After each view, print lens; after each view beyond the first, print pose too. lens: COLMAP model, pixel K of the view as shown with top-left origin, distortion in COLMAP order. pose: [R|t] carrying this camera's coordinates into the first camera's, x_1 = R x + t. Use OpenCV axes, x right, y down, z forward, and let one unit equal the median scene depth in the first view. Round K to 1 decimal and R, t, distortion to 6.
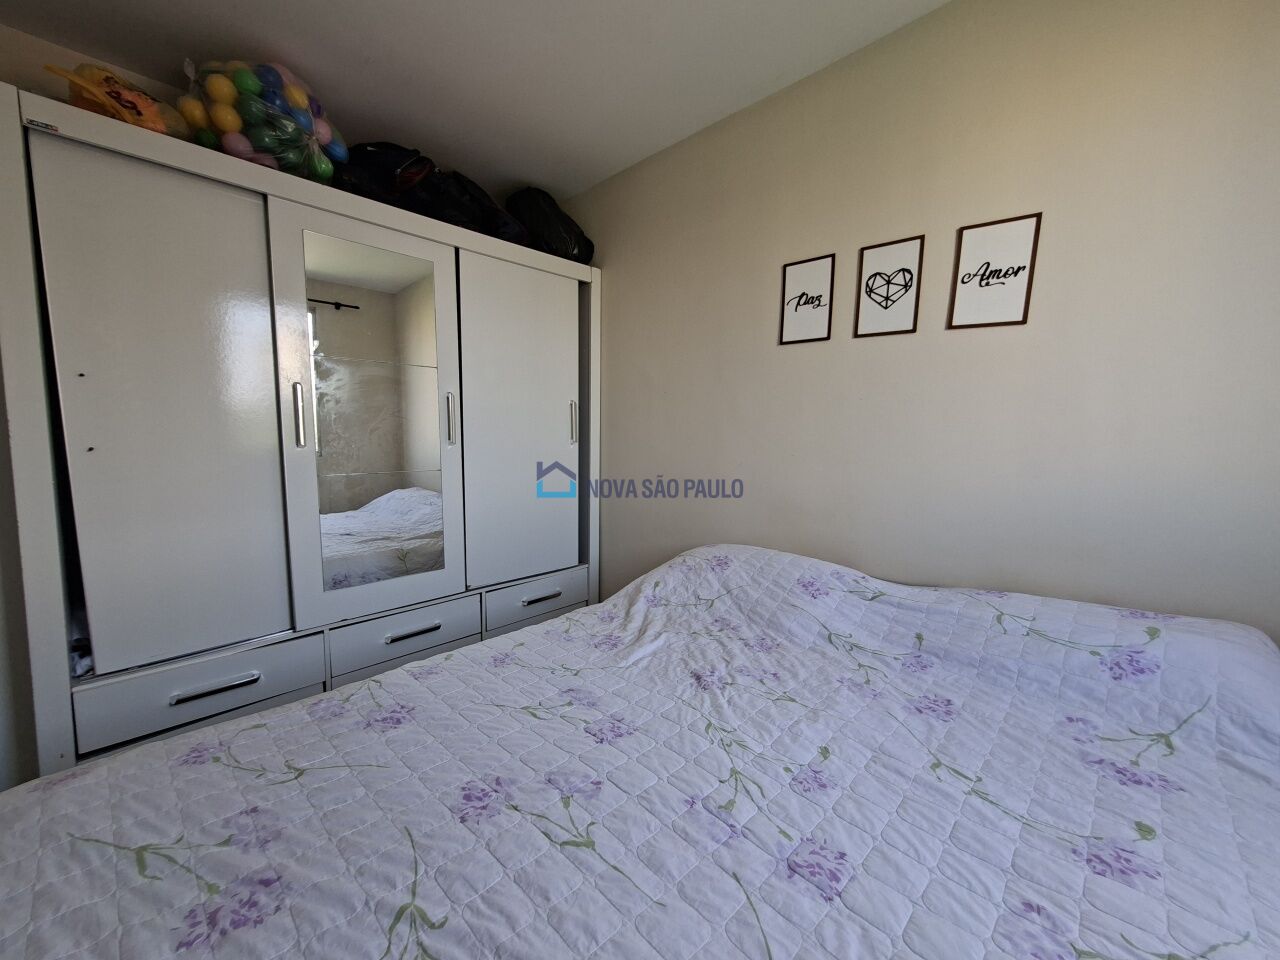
lens RADIAL K [[506.7, 0, 642.9], [0, 506.7, 480.8], [0, 0, 1]] dist [-0.002511, 0.000772]
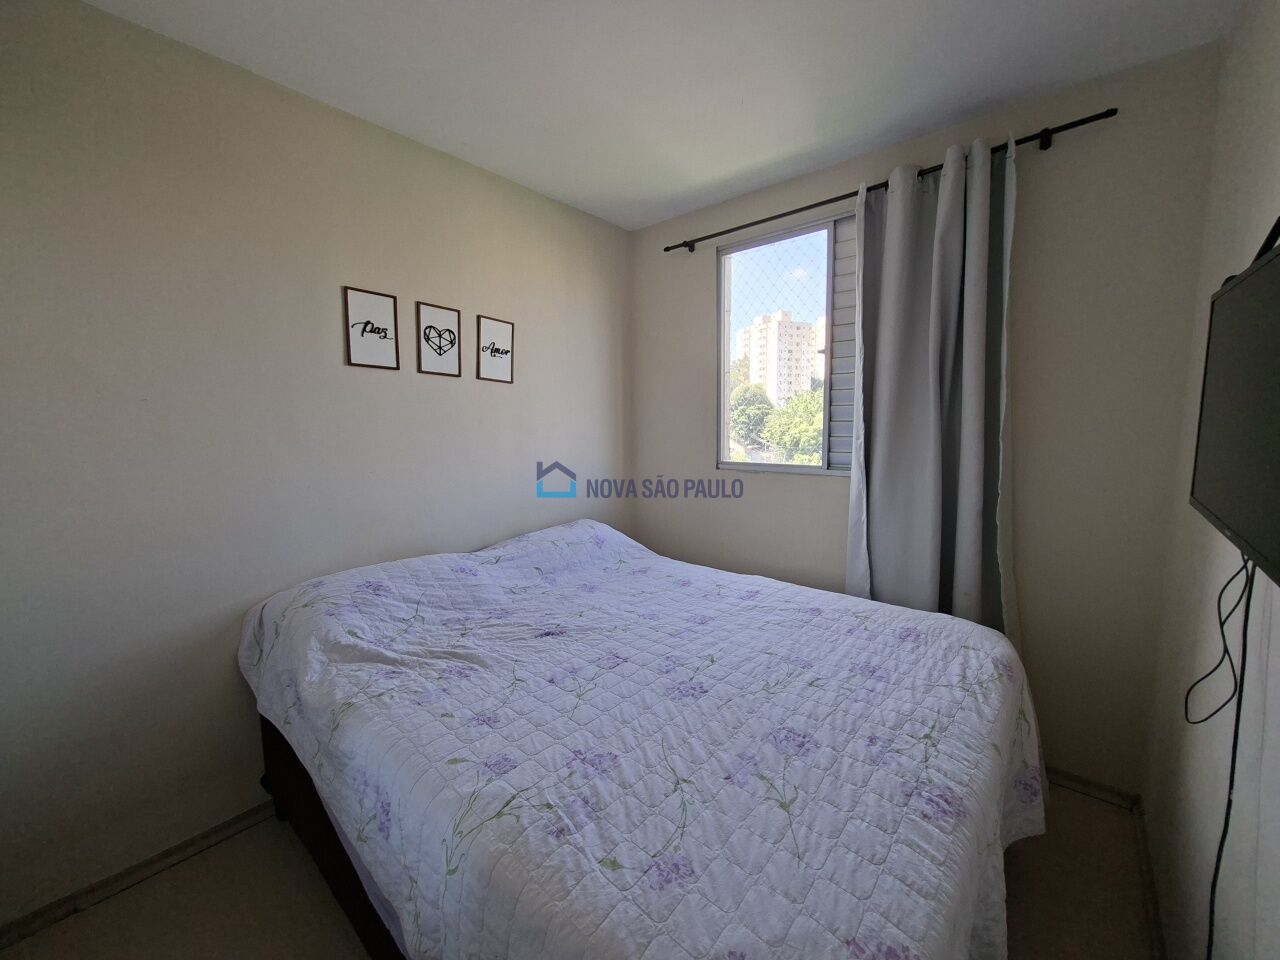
lens RADIAL K [[506.7, 0, 642.9], [0, 506.7, 480.8], [0, 0, 1]] dist [-0.002511, 0.000772]
pose [[-0.046302, -0.108812, 0.992983, -0.905440], [0.101727, 0.988368, 0.113050, -0.110438], [-0.993734, 0.106247, -0.034694, 0.552907]]
